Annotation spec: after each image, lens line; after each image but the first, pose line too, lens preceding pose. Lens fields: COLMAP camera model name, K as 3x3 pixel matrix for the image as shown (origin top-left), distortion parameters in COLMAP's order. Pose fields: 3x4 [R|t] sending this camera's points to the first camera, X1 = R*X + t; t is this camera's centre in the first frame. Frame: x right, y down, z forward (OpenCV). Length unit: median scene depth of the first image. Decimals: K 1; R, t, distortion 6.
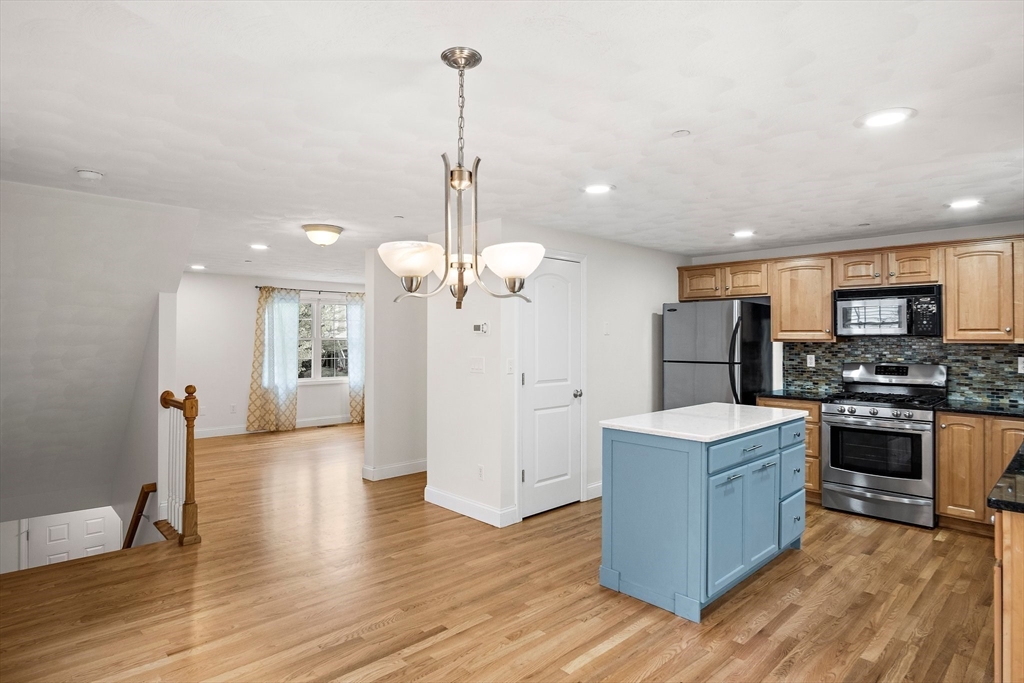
lens RADIAL K [[553.8, 0, 509.7], [0, 553.8, 334.2], [0, 0, 1]] dist [-0.018179, 0.001997]
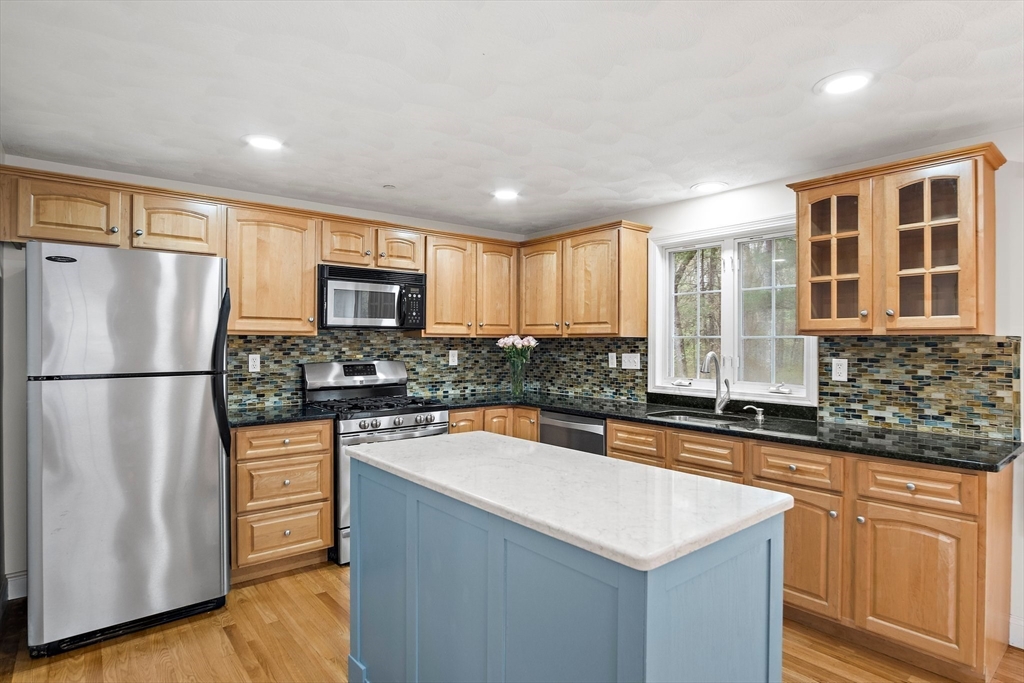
lens RADIAL K [[548.1, 0, 512.0], [0, 548.1, 341.5], [0, 0, 1]] dist [-0.022479, 0.001511]
pose [[0.074079, -0.002906, 0.997248, -0.123674], [-0.012686, 0.999912, 0.003856, 0.017601], [-0.997172, -0.012936, 0.074036, 0.746871]]
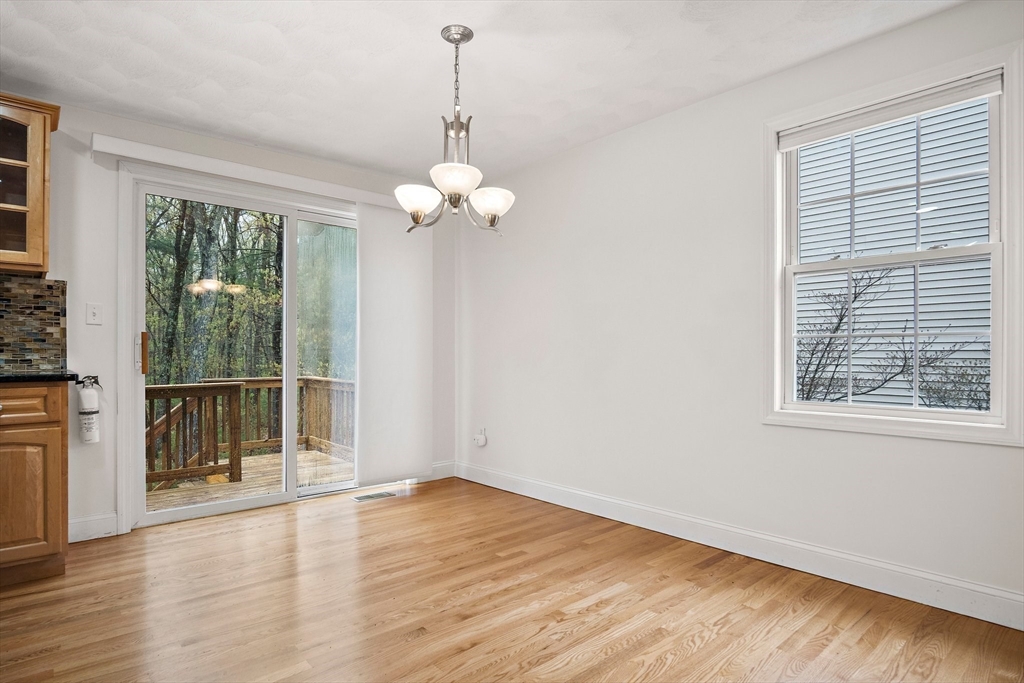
lens RADIAL K [[552.6, 0, 514.0], [0, 552.6, 357.2], [0, 0, 1]] dist [-0.020554, -0.000212]
pose [[-0.999141, -0.008152, 0.040623, -0.106756], [-0.008556, 0.999916, -0.009777, 0.099941], [-0.040540, -0.010116, -0.999127, 0.902670]]
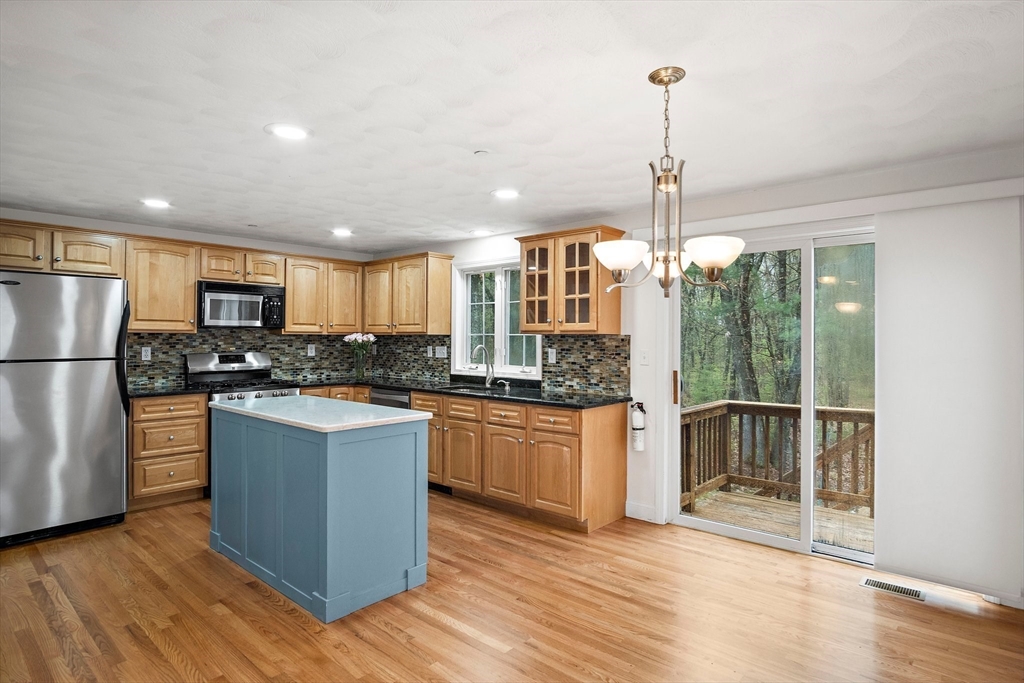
lens RADIAL K [[553.8, 0, 509.7], [0, 553.8, 334.2], [0, 0, 1]] dist [-0.018179, 0.001997]
pose [[-0.077863, 0.003205, 0.996959, -0.478414], [-0.014350, 0.999888, -0.004335, 0.013647], [-0.996861, -0.014644, -0.077808, 0.559539]]
